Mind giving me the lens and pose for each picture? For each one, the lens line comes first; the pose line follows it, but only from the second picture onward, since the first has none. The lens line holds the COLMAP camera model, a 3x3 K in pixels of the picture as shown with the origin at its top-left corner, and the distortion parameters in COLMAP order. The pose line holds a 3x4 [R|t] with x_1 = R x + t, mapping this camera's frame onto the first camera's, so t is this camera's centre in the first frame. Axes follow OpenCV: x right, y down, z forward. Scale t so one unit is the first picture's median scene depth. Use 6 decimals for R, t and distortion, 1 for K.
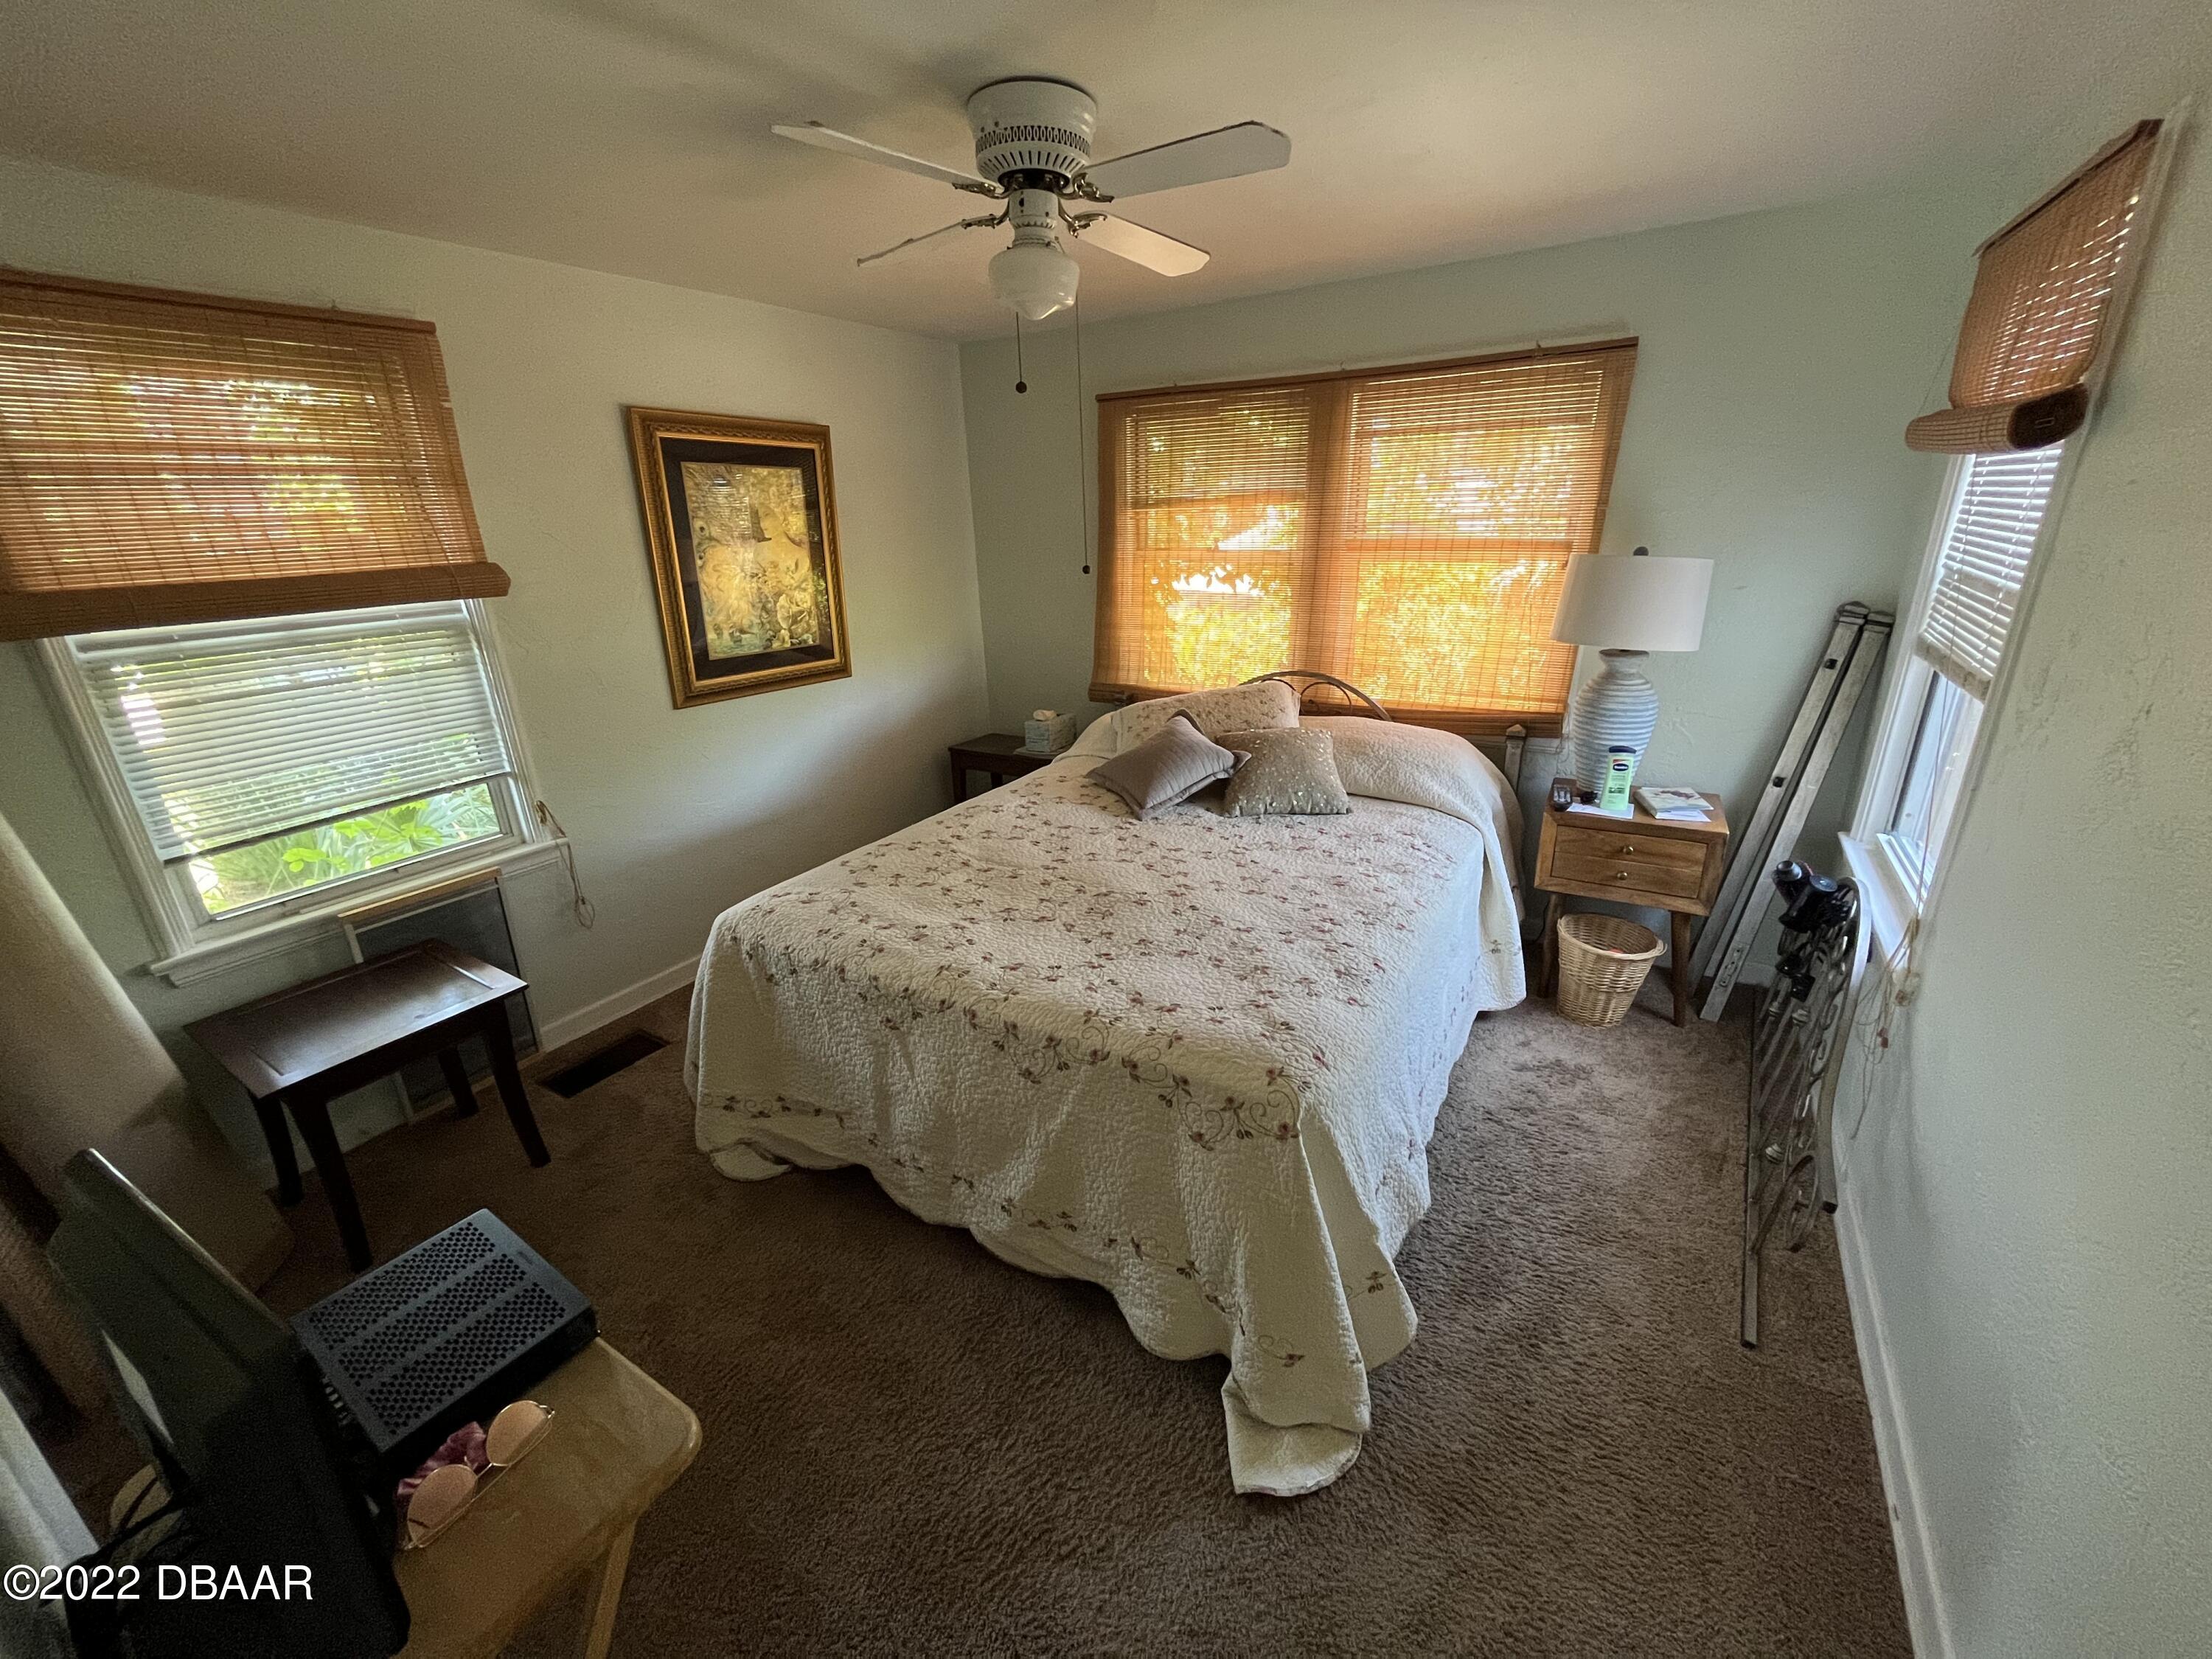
lens RADIAL K [[888.7, 0, 1100.4], [0, 888.7, 823.2], [0, 0, 1]] dist [-0.001373, -0.000839]
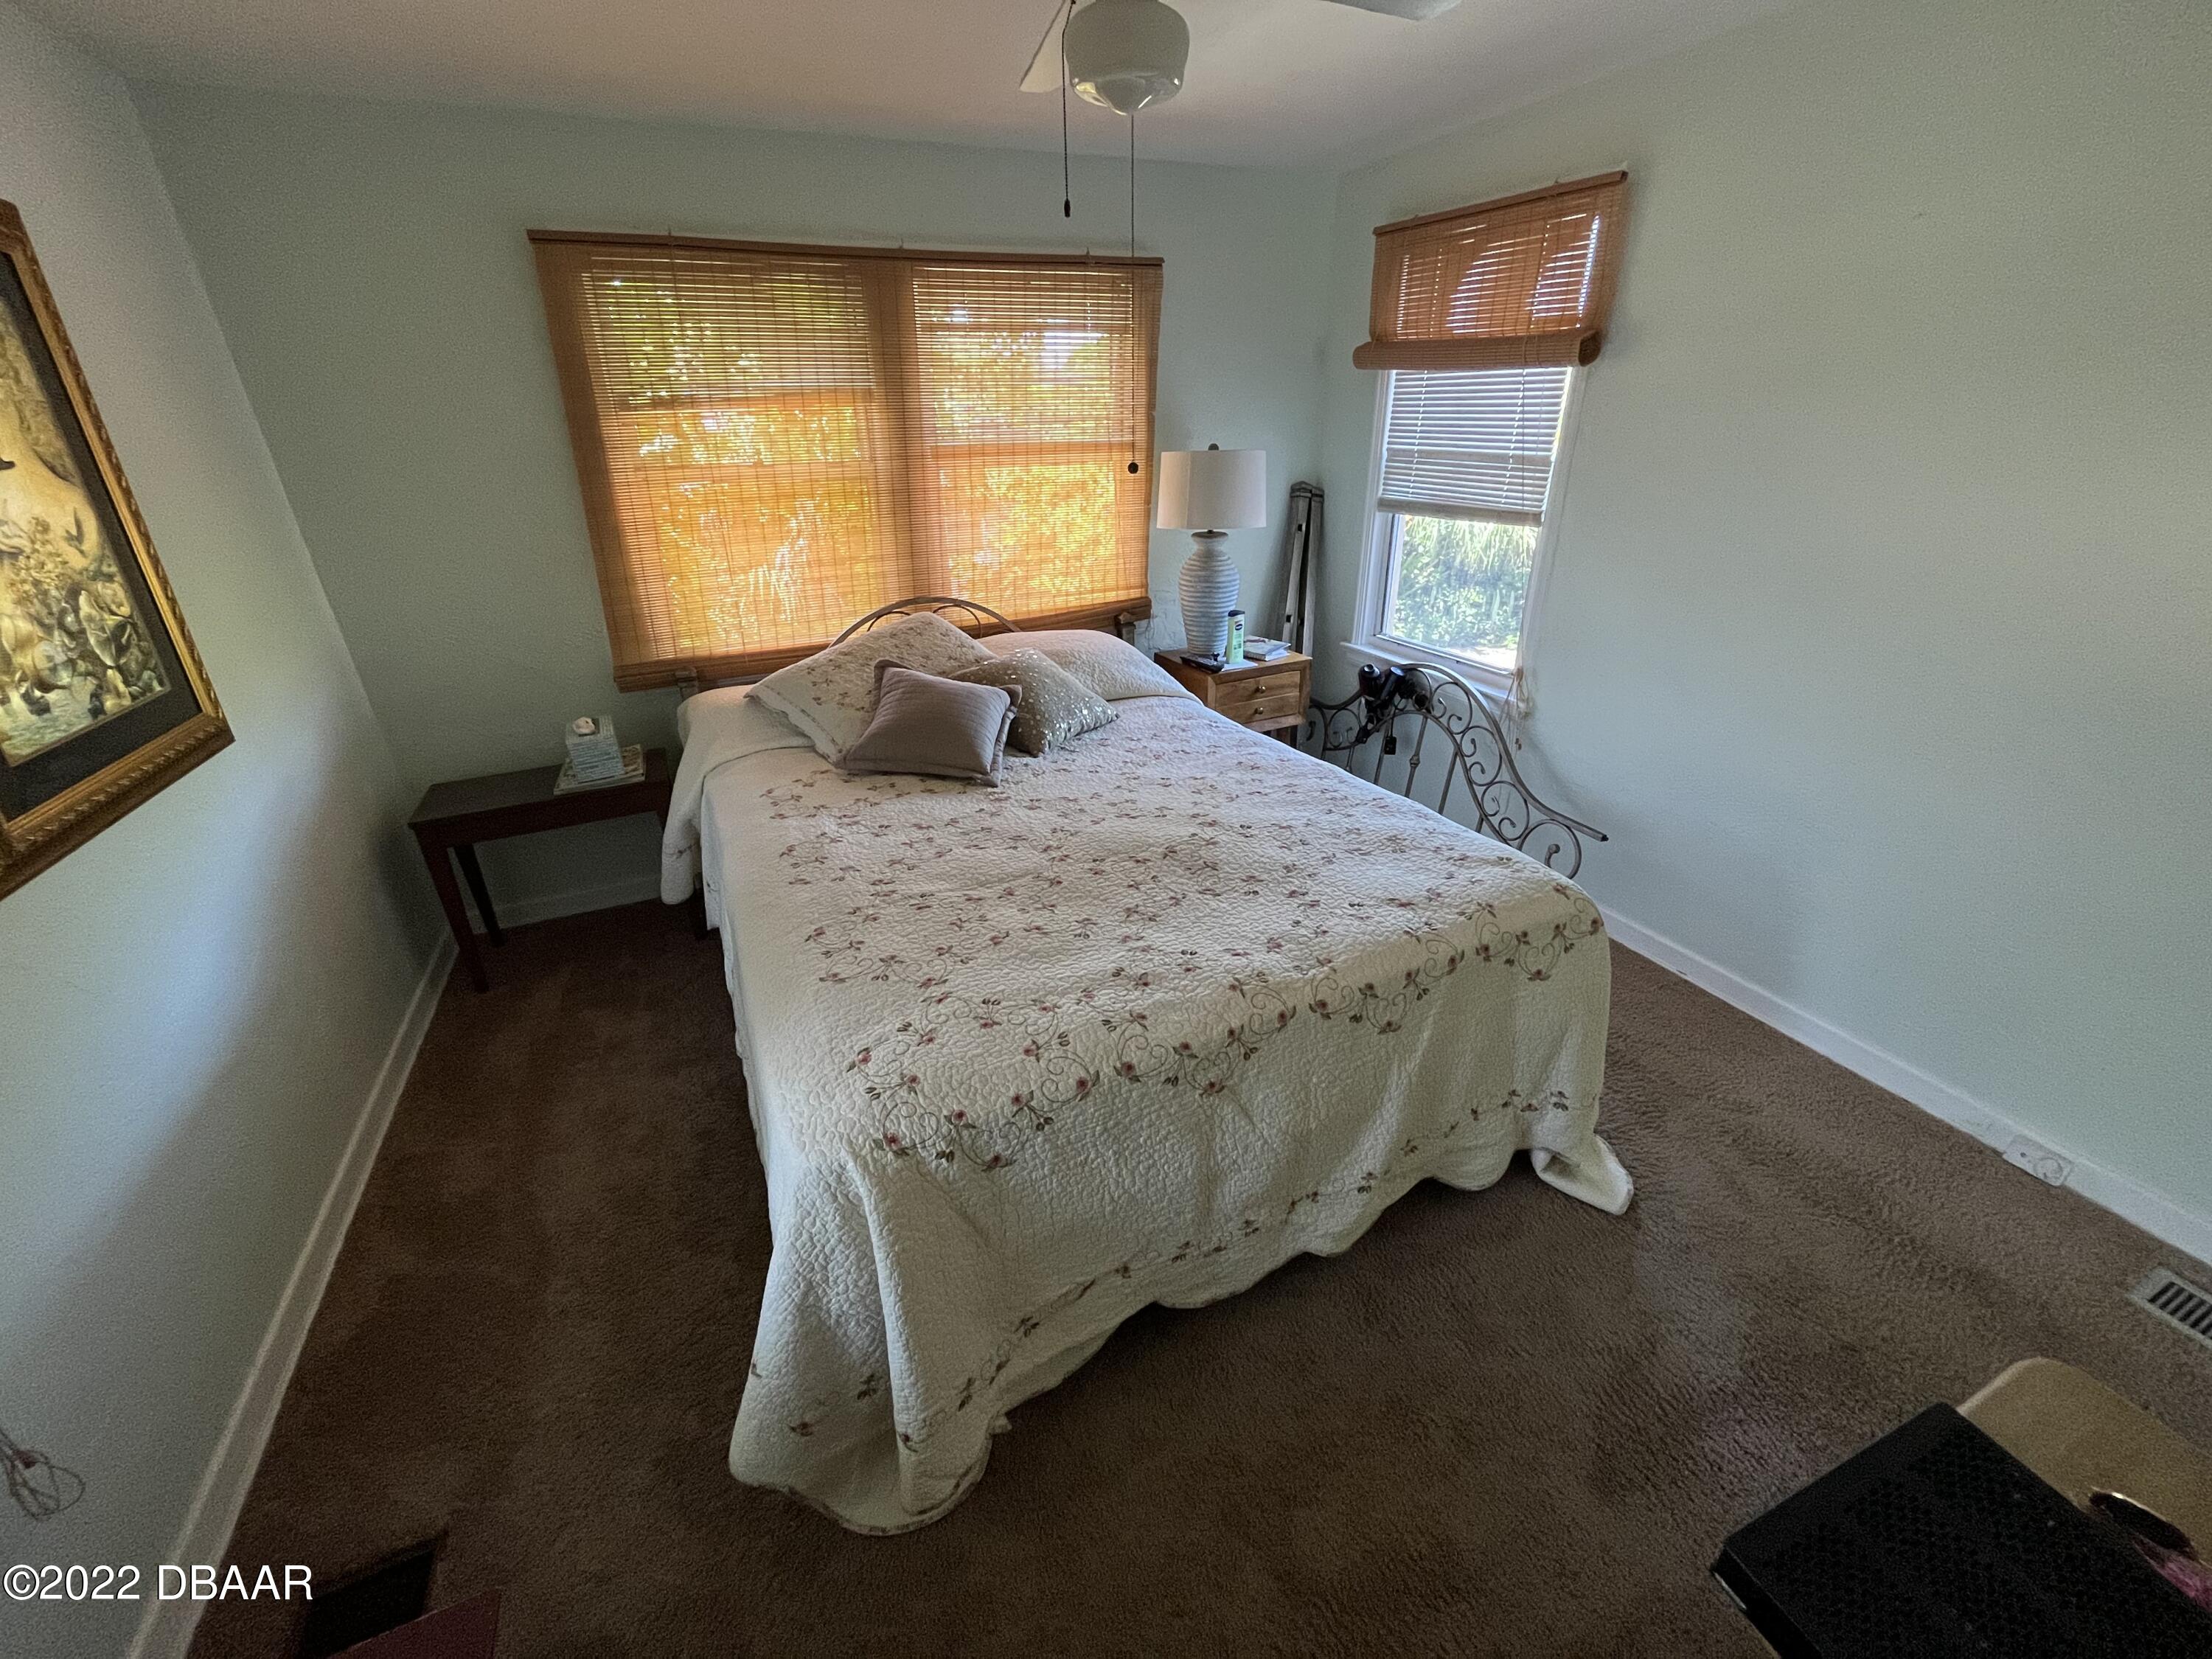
lens RADIAL K [[888.7, 0, 1100.4], [0, 888.7, 823.2], [0, 0, 1]] dist [-0.001373, -0.000839]
pose [[0.555939, -0.336202, 0.760197, -0.552240], [0.282562, 0.936528, 0.207545, -0.117855], [-0.781723, 0.099420, 0.615650, 0.413573]]
